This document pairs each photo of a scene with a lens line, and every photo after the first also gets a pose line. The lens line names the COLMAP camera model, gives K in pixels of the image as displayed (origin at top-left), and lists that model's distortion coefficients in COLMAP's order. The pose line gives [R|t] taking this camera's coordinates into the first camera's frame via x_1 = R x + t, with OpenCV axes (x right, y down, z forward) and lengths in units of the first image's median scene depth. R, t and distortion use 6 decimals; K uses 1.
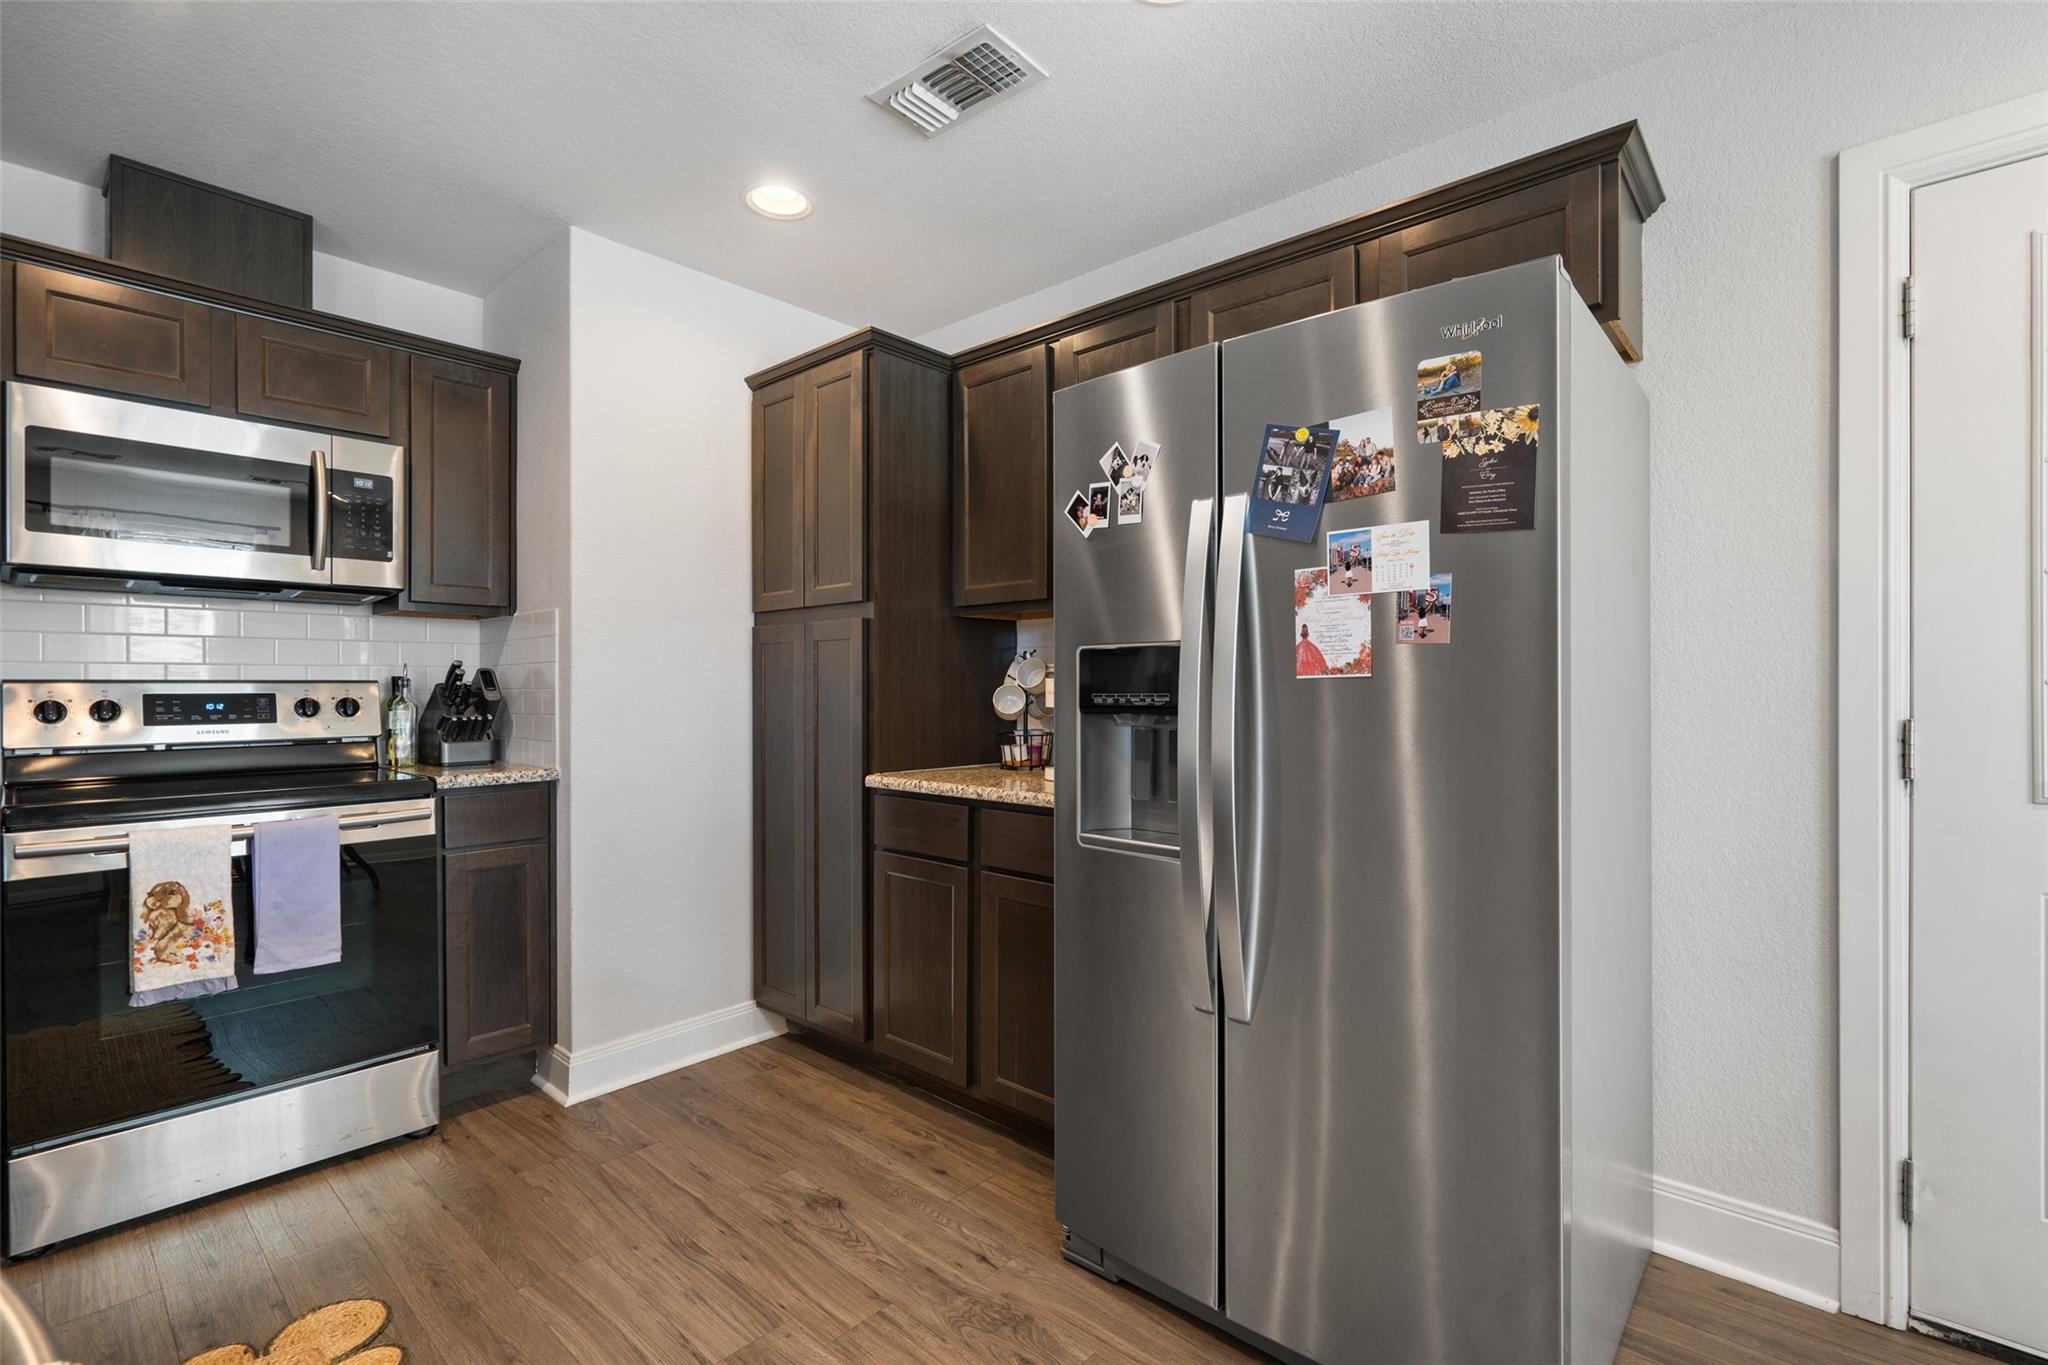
lens RADIAL K [[929.0, 0, 1023.1], [0, 929.0, 686.8], [0, 0, 1]] dist [-0.001240, 0.000927]
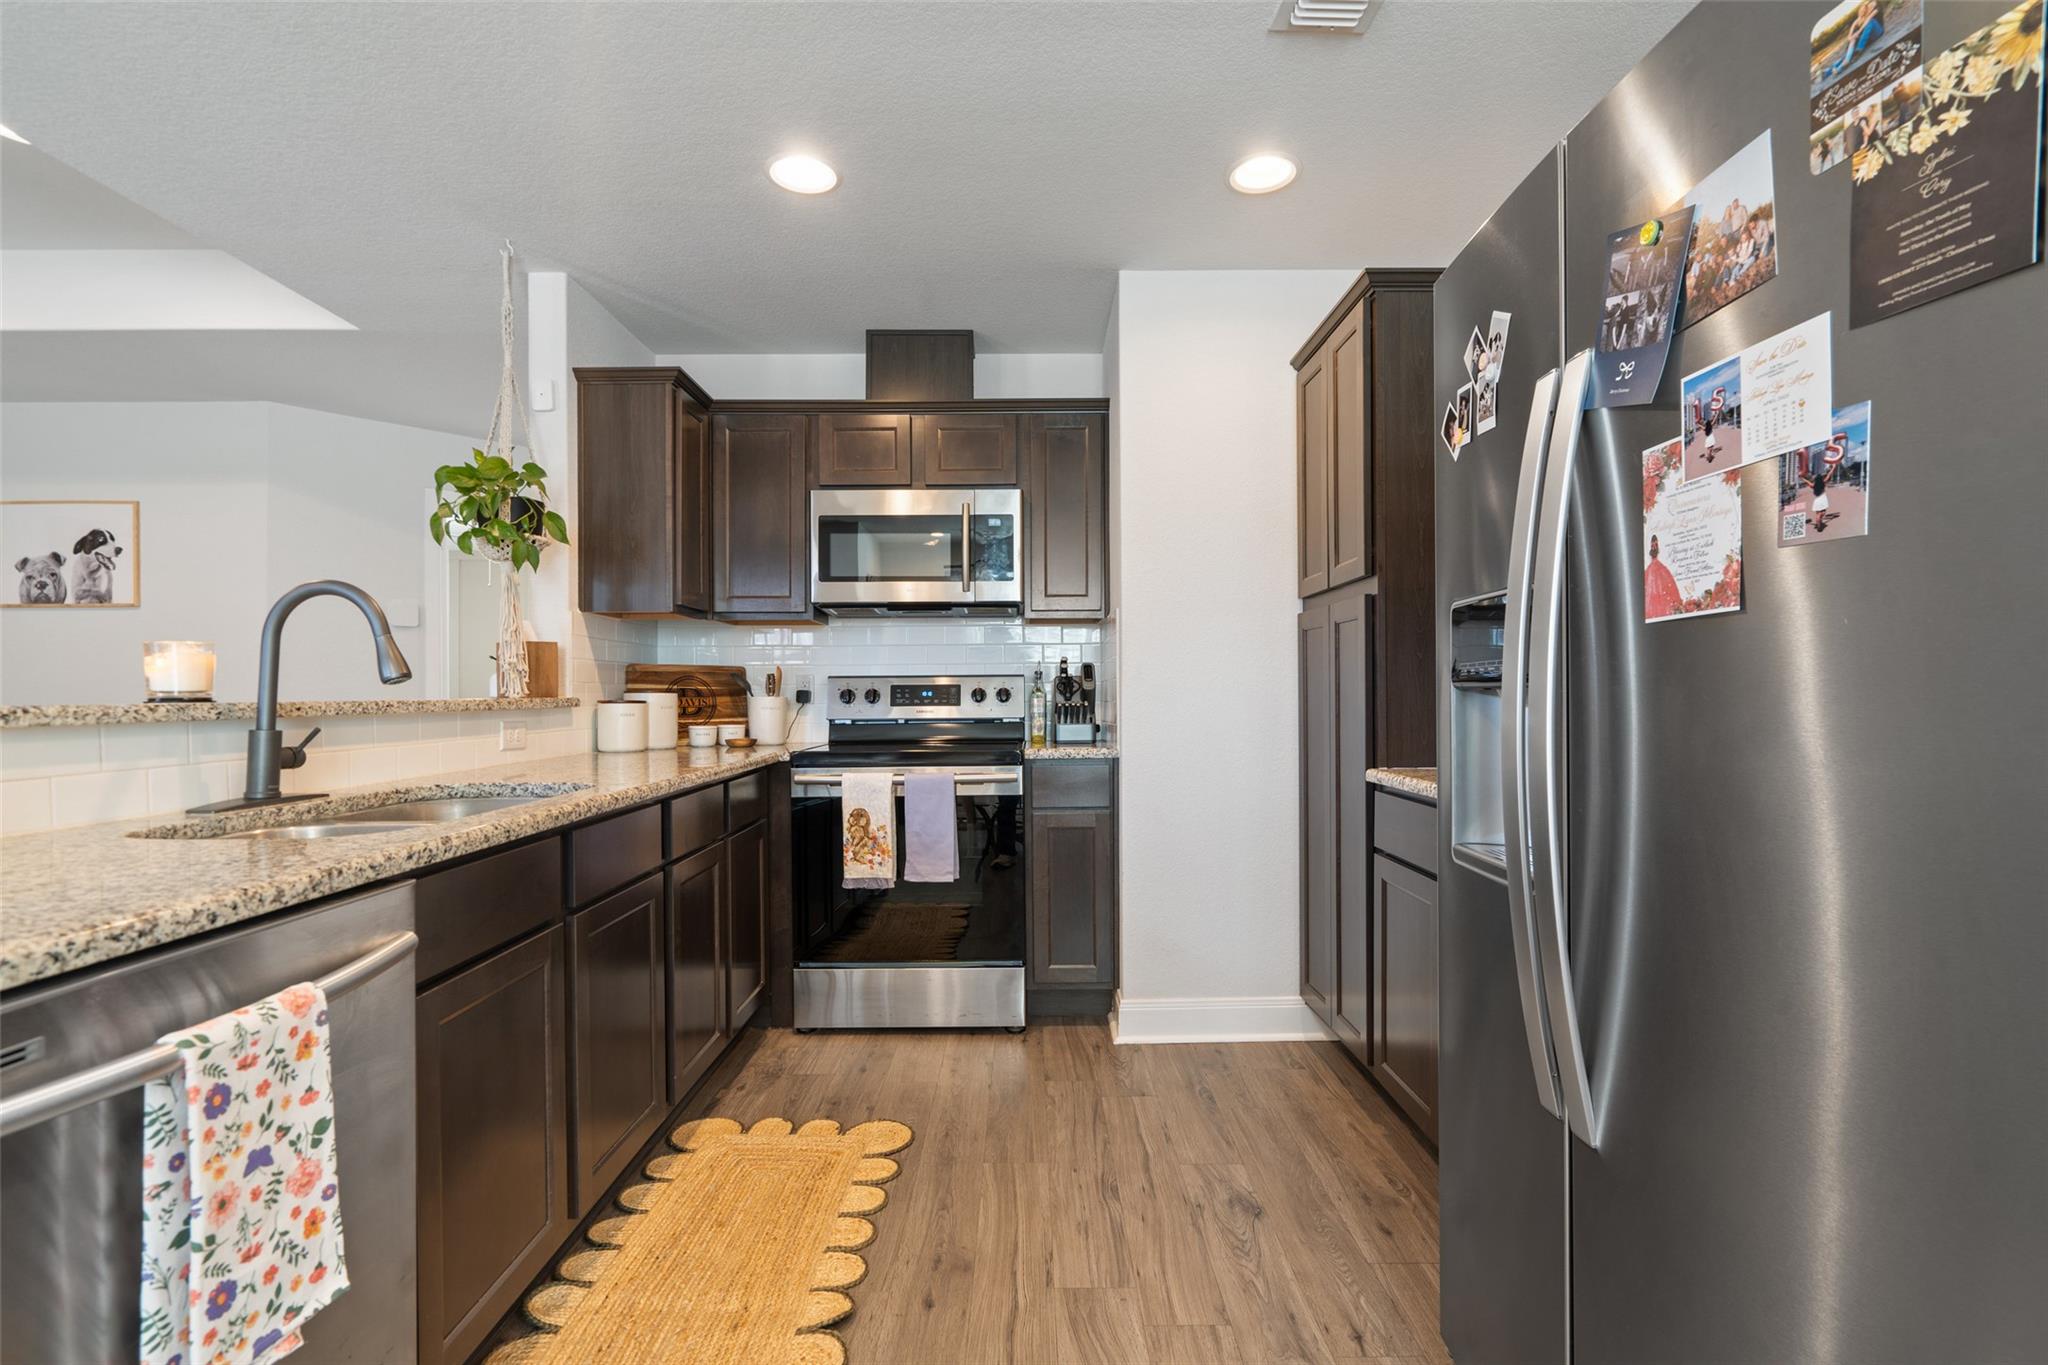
lens RADIAL K [[925.2, 0, 1026.4], [0, 925.2, 694.8], [0, 0, 1]] dist [-0.002563, 0.000444]
pose [[0.668900, -0.002038, -0.743349, 0.357460], [0.003474, 0.999994, 0.000384, 0.028053], [0.743344, -0.002839, 0.668903, 0.201956]]
